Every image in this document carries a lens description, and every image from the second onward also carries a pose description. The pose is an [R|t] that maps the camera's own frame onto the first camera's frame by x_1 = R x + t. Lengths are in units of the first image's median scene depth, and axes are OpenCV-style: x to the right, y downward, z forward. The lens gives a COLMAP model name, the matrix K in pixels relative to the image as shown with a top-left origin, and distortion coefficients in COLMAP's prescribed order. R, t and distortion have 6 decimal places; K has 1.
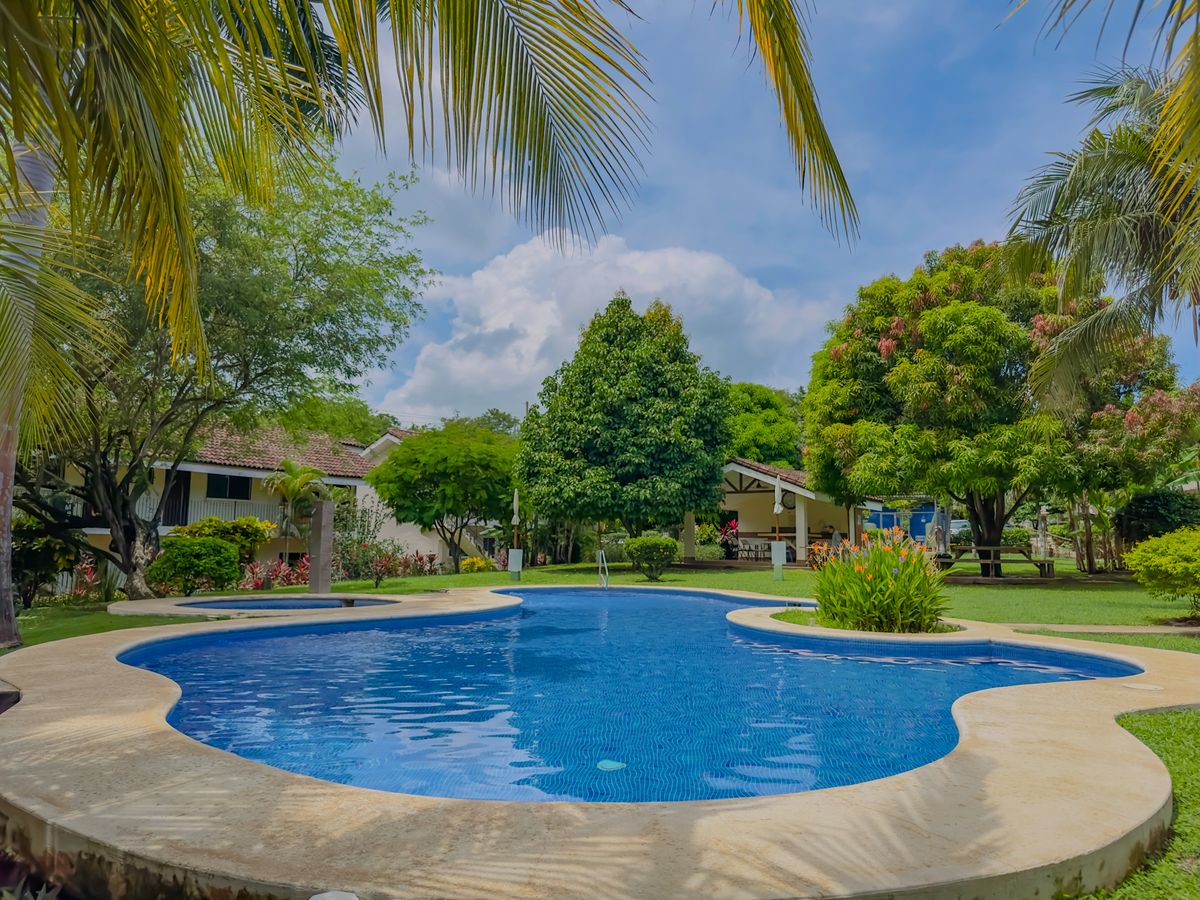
lens RADIAL K [[826.8, 0, 600.0], [0, 826.8, 450.0], [0, 0, 1]] dist [0.086227, -0.000101]
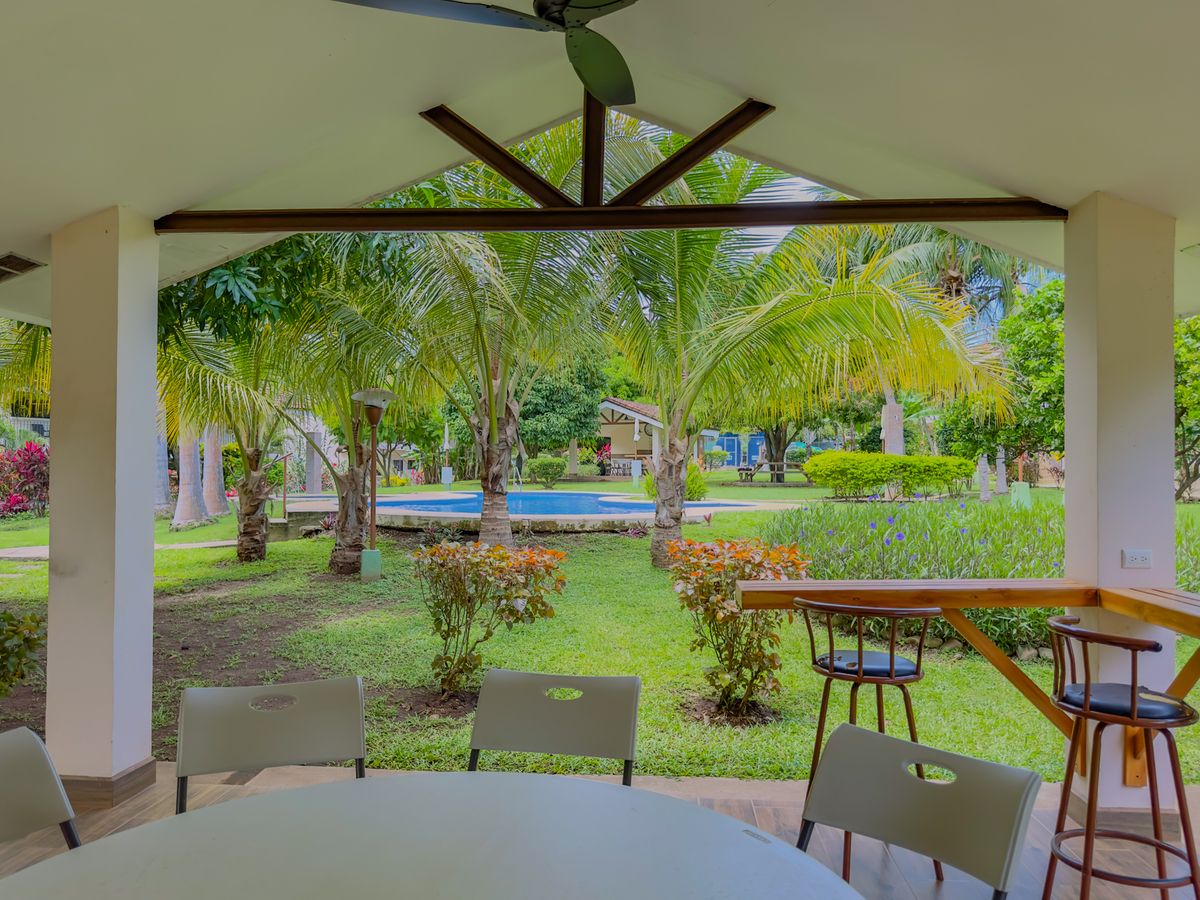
lens RADIAL K [[861.7, 0, 600.0], [0, 861.7, 450.0], [0, 0, 1]] dist [0.000381, 0.000033]
pose [[0.989373, -0.002695, 0.145377, -0.052535], [-0.010863, 0.995664, 0.092390, -0.036851], [-0.144995, -0.092987, 0.985053, -0.377917]]
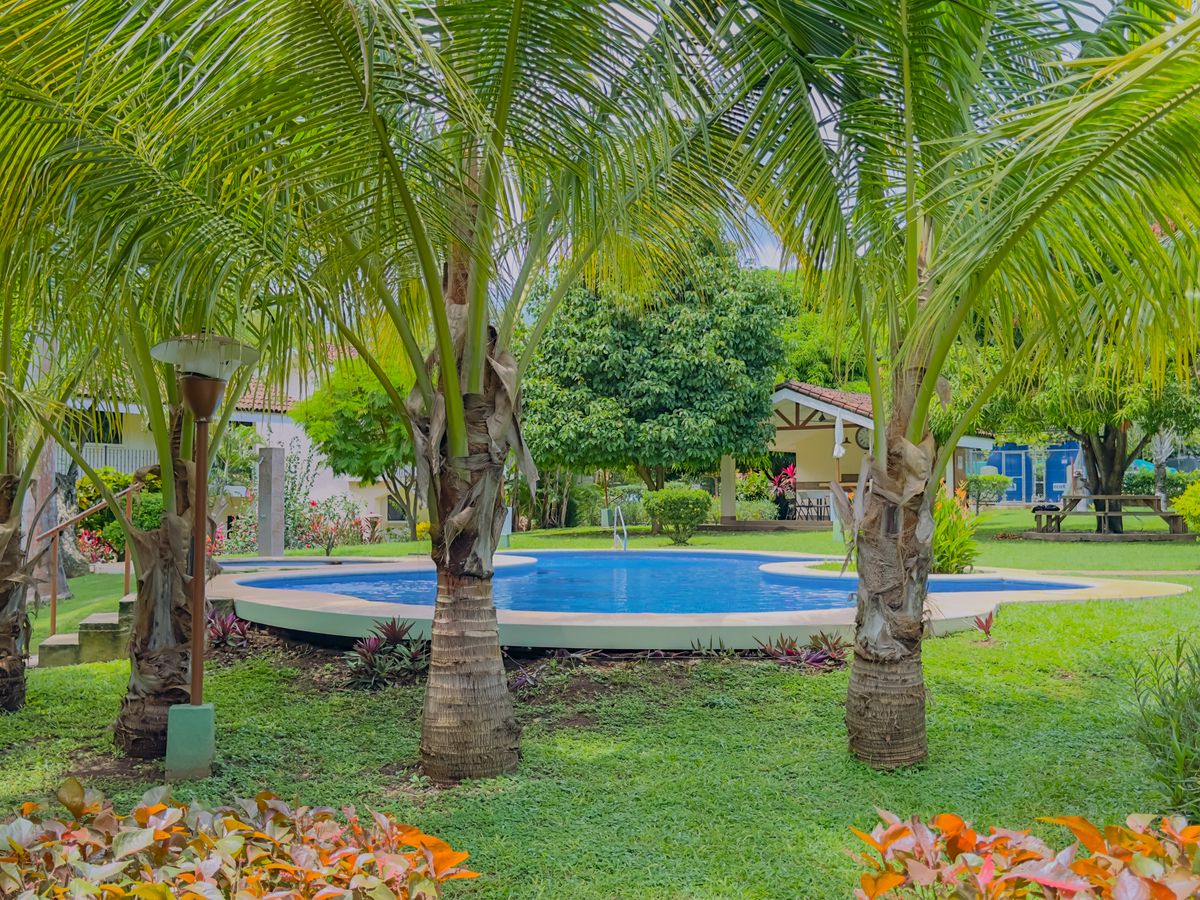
lens RADIAL K [[1371.6, 0, 600.0], [0, 1371.6, 450.0], [0, 0, 1]] dist [0.103441, 0.000069]
pose [[0.999898, -0.010548, 0.009605, -0.020088], [0.009818, 0.997272, 0.073158, -0.023543], [-0.010351, -0.073056, 0.997274, -0.249534]]
